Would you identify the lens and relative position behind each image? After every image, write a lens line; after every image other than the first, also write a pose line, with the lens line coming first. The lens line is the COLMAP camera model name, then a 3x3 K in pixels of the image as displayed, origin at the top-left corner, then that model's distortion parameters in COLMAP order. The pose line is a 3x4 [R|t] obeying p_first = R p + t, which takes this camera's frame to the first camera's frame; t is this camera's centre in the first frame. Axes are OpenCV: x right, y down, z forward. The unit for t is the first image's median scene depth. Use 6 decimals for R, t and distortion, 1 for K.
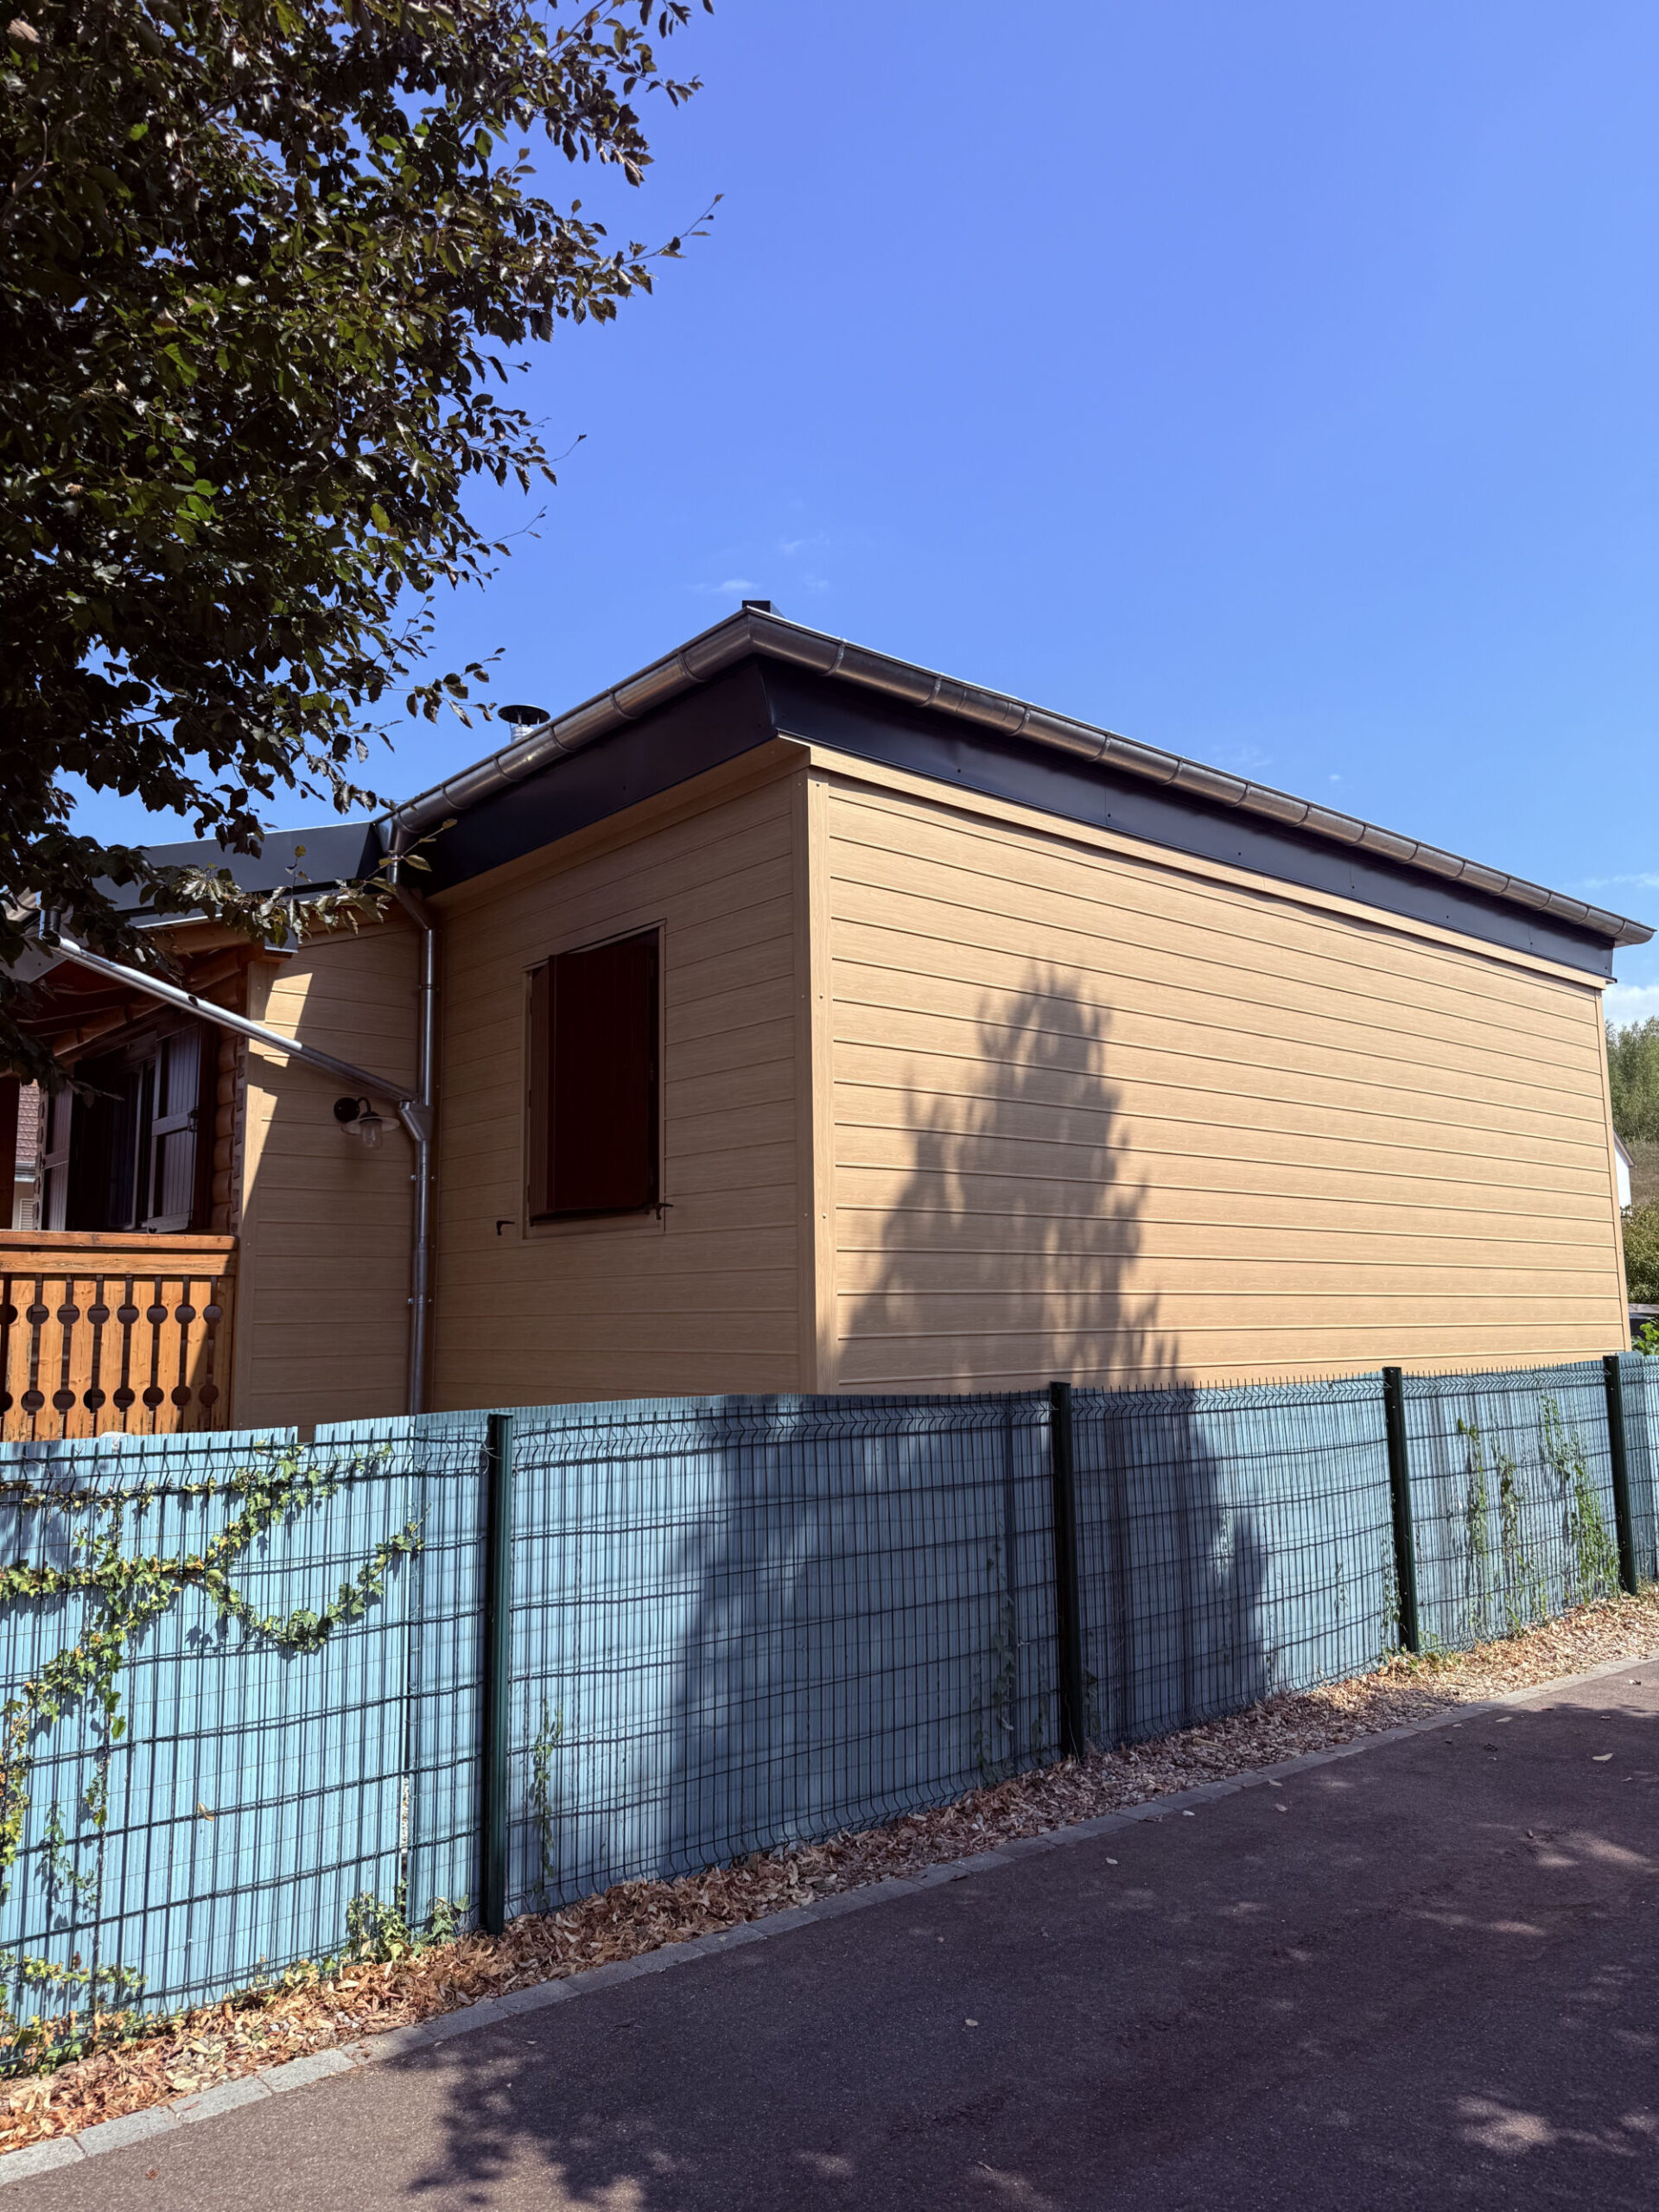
lens RADIAL K [[1563.0, 0, 778.7], [0, 1563.0, 1091.5], [0, 0, 1]] dist [0.055946, -0.046786]
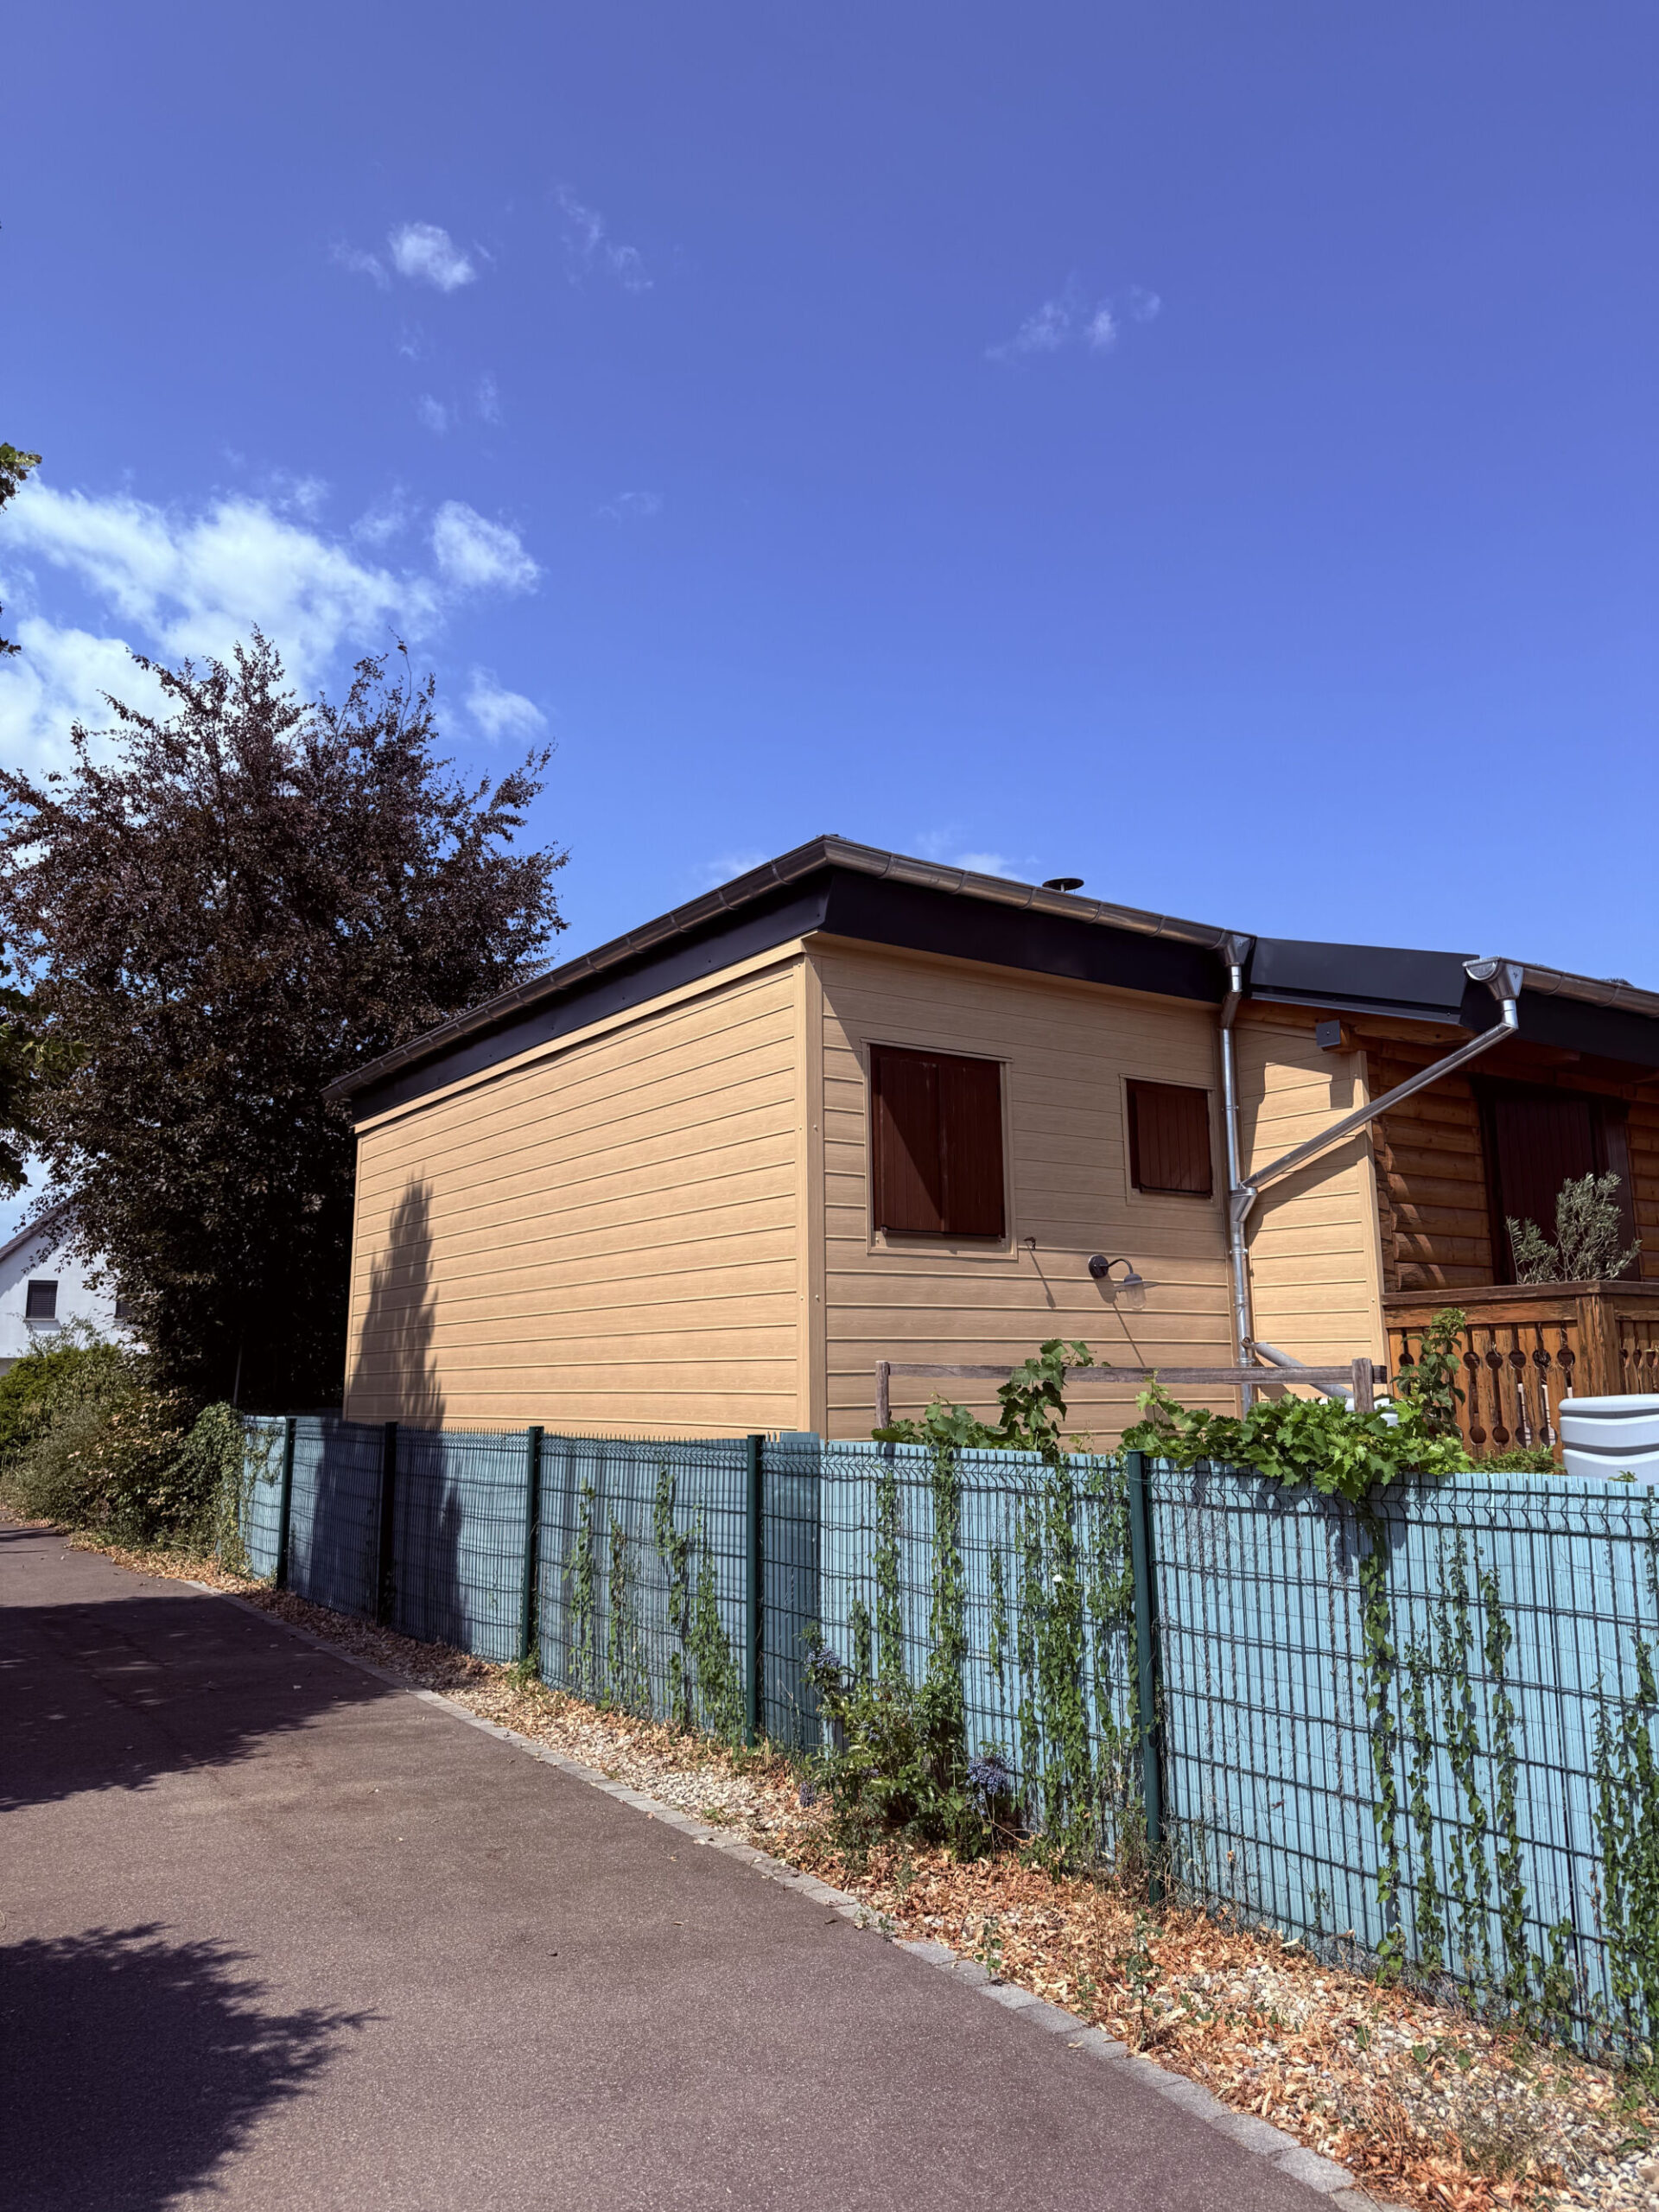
lens RADIAL K [[1603.5, 0, 823.5], [0, 1603.5, 1044.5], [0, 0, 1]] dist [0.123089, -0.225855]
pose [[-0.069226, -0.186055, -0.980098, 1.609994], [0.150464, 0.969268, -0.194627, 0.164337], [0.986189, -0.160942, -0.039104, 1.294258]]
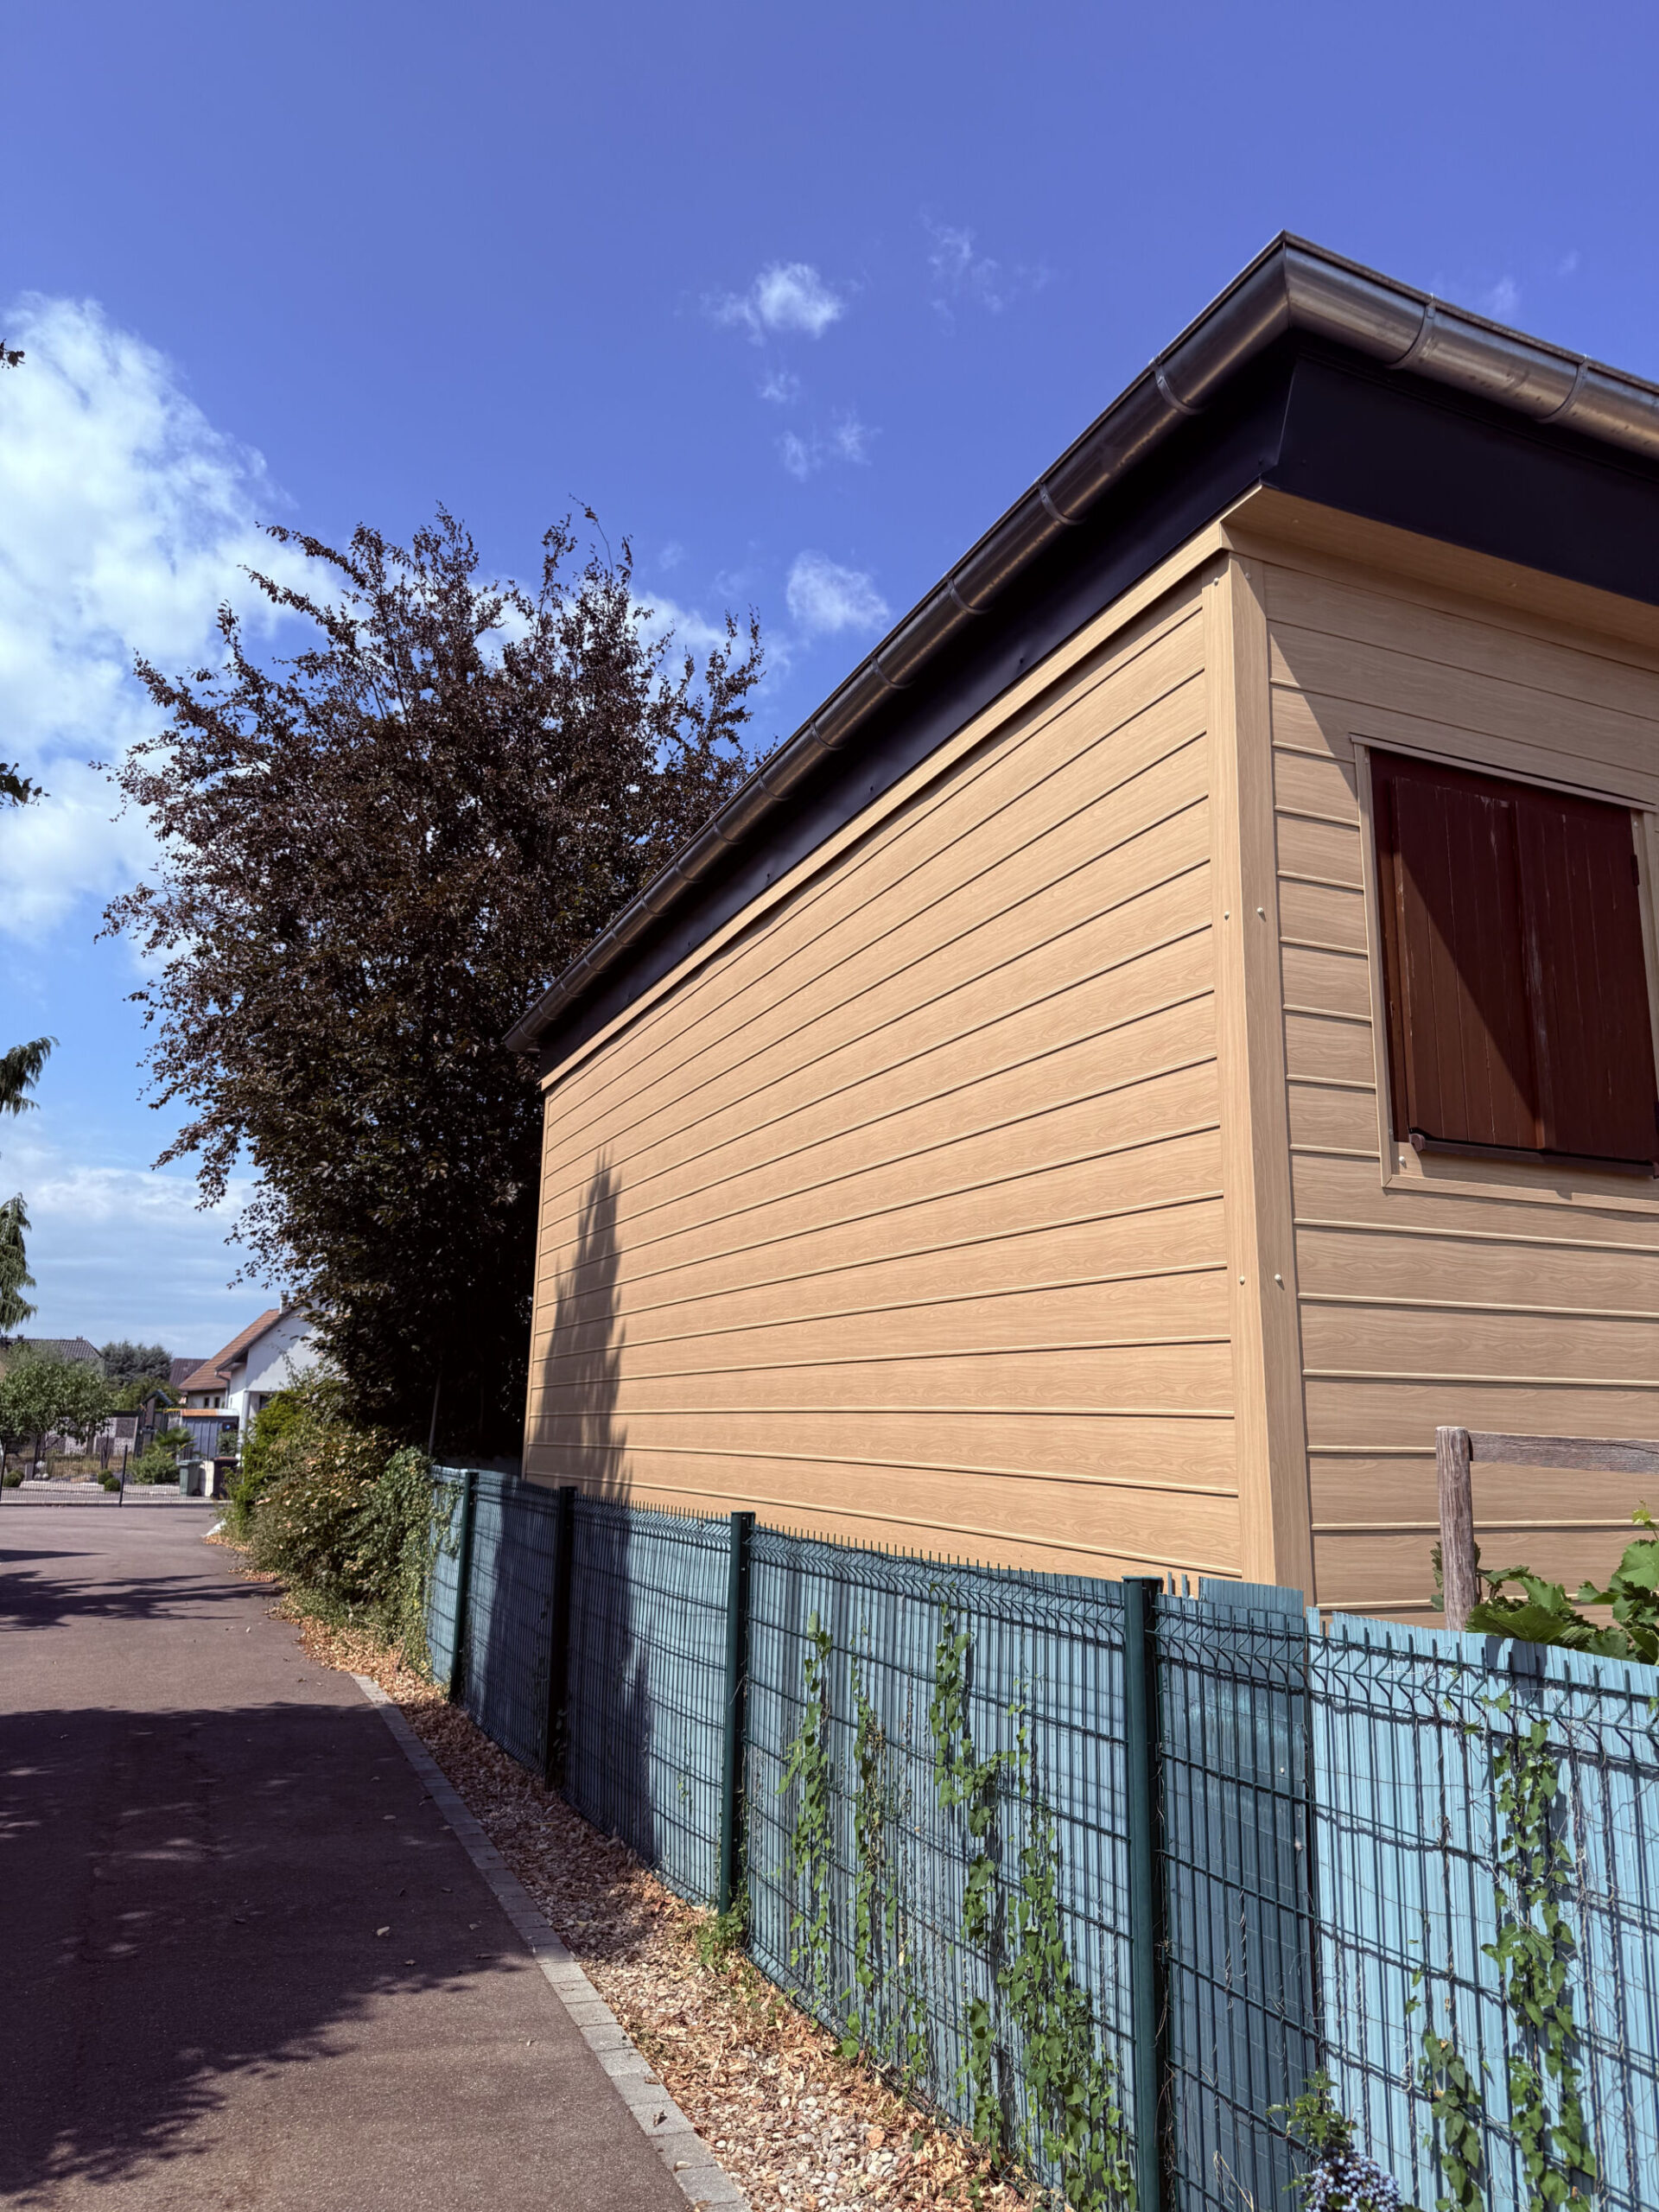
lens RADIAL K [[1534.0, 0, 829.5], [0, 1534.0, 1106.0], [0, 0, 1]] dist [0.131298, -0.190547]
pose [[-0.253920, -0.183733, -0.949614, 1.073945], [0.125189, 0.967291, -0.220628, 0.154866], [0.959089, -0.174903, -0.222613, 1.214254]]
